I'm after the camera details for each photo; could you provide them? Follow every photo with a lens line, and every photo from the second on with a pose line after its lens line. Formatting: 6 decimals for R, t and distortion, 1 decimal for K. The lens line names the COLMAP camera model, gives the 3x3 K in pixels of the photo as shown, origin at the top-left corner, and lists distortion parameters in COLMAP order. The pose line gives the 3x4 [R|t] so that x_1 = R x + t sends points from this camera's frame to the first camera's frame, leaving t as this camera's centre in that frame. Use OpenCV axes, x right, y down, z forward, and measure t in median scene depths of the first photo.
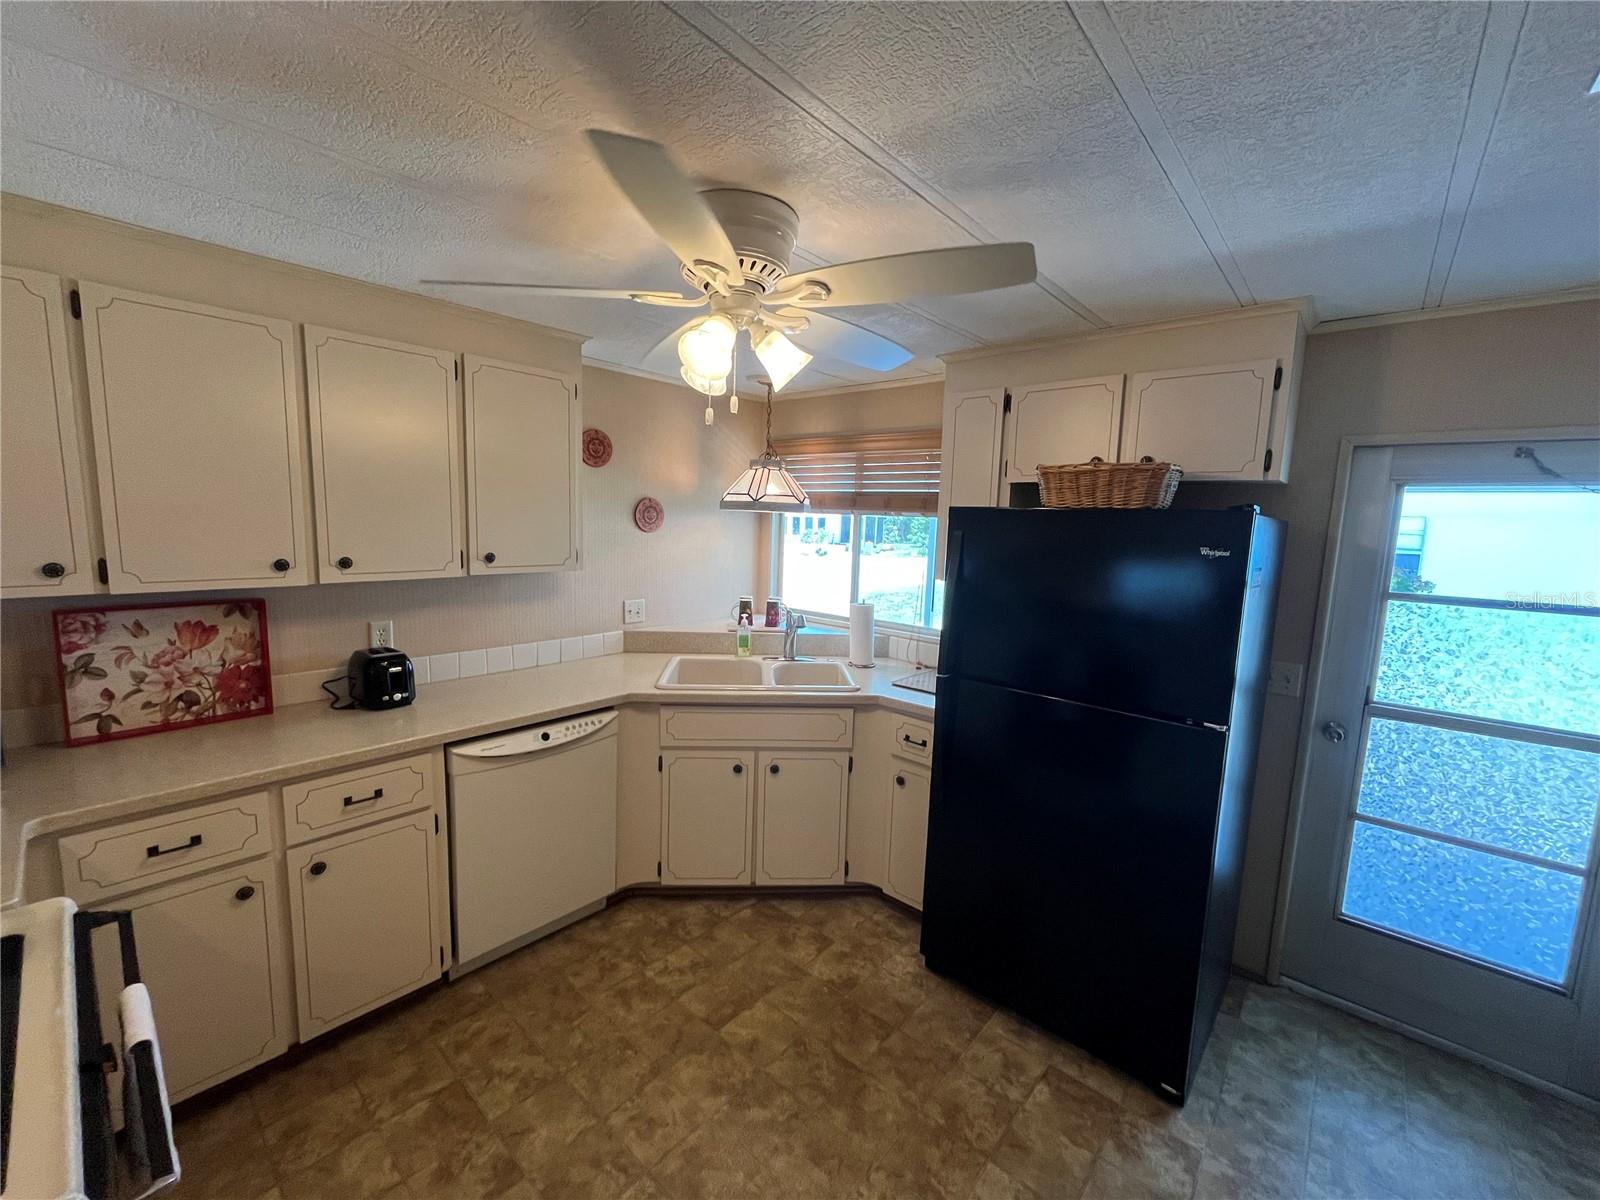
lens RADIAL K [[643.6, 0, 796.7], [0, 643.6, 598.8], [0, 0, 1]] dist [-0.002758, -0.000738]
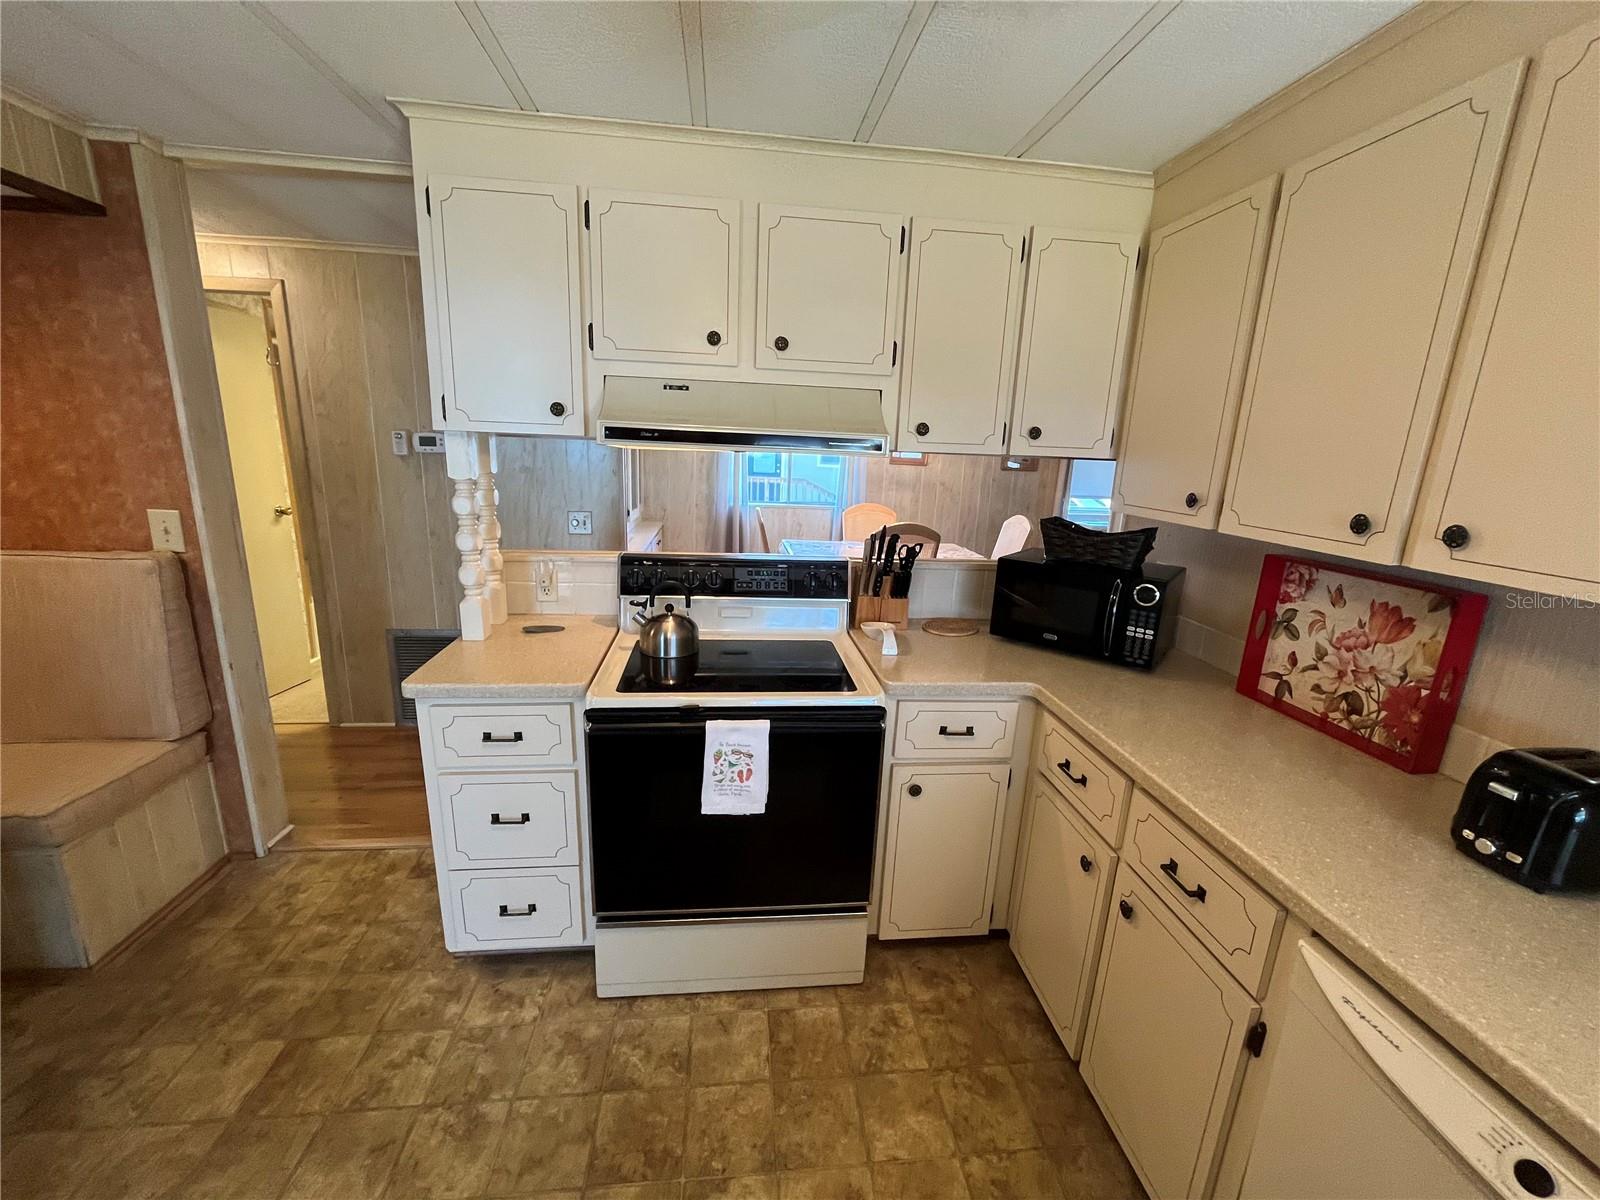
lens RADIAL K [[643.6, 0, 794.3], [0, 643.6, 599.1], [0, 0, 1]] dist [-0.002758, -0.000738]
pose [[-0.676894, 0.117776, -0.726597, 0.023434], [-0.152076, 0.943443, 0.294598, -0.081805], [0.720200, 0.309910, -0.620700, 0.989667]]
